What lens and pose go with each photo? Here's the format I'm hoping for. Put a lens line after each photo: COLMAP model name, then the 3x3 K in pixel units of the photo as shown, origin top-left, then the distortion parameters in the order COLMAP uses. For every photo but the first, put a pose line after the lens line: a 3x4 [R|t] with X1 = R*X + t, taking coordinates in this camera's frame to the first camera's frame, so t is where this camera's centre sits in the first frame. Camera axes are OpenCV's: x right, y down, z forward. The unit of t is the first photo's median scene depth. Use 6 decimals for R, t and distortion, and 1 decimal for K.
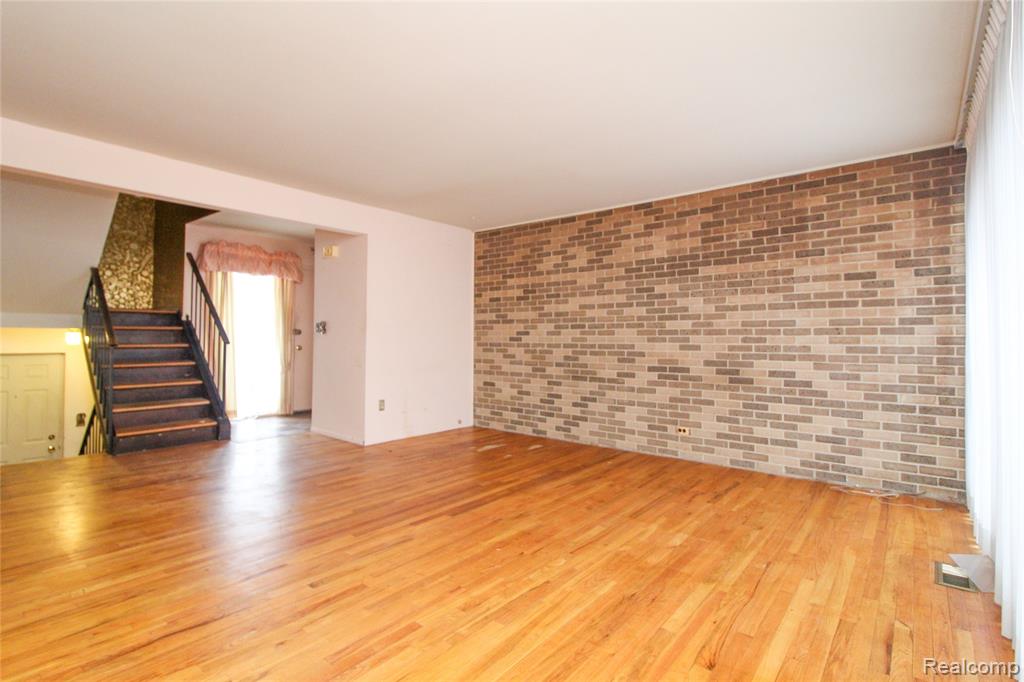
lens RADIAL K [[498.6, 0, 509.8], [0, 498.6, 327.8], [0, 0, 1]] dist [0.000398, -0.014244]
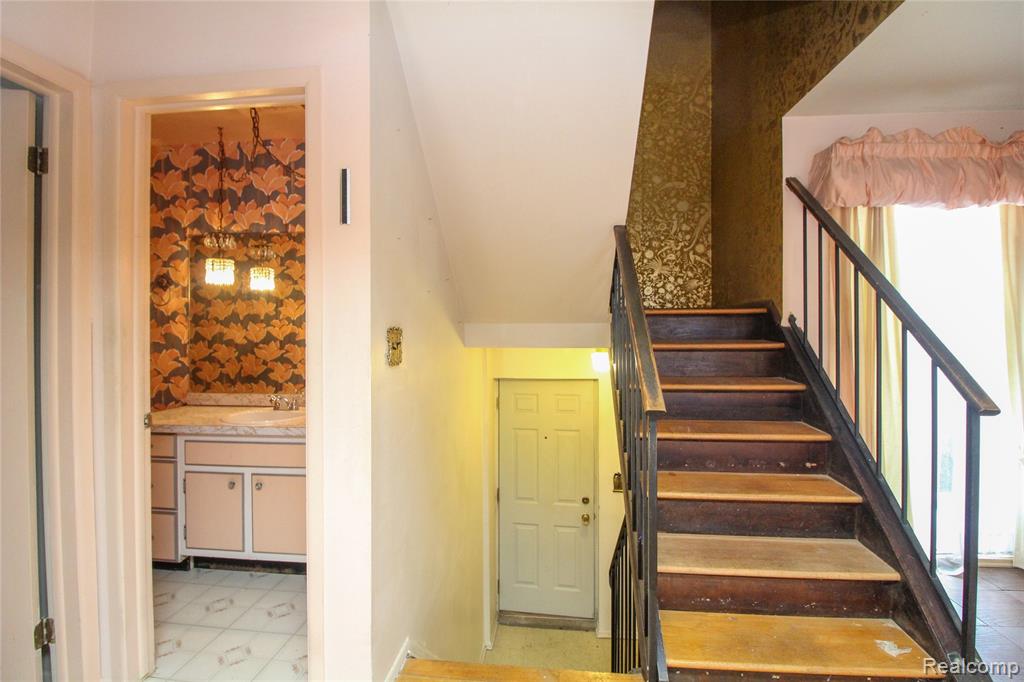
lens RADIAL K [[473.4, 0, 507.7], [0, 473.4, 330.2], [0, 0, 1]] dist [-0.002791, -0.011394]
pose [[0.547866, -0.012015, -0.836480, -0.136756], [0.023932, 0.999713, 0.001314, -0.006159], [0.836224, -0.020738, 0.547996, 0.174295]]
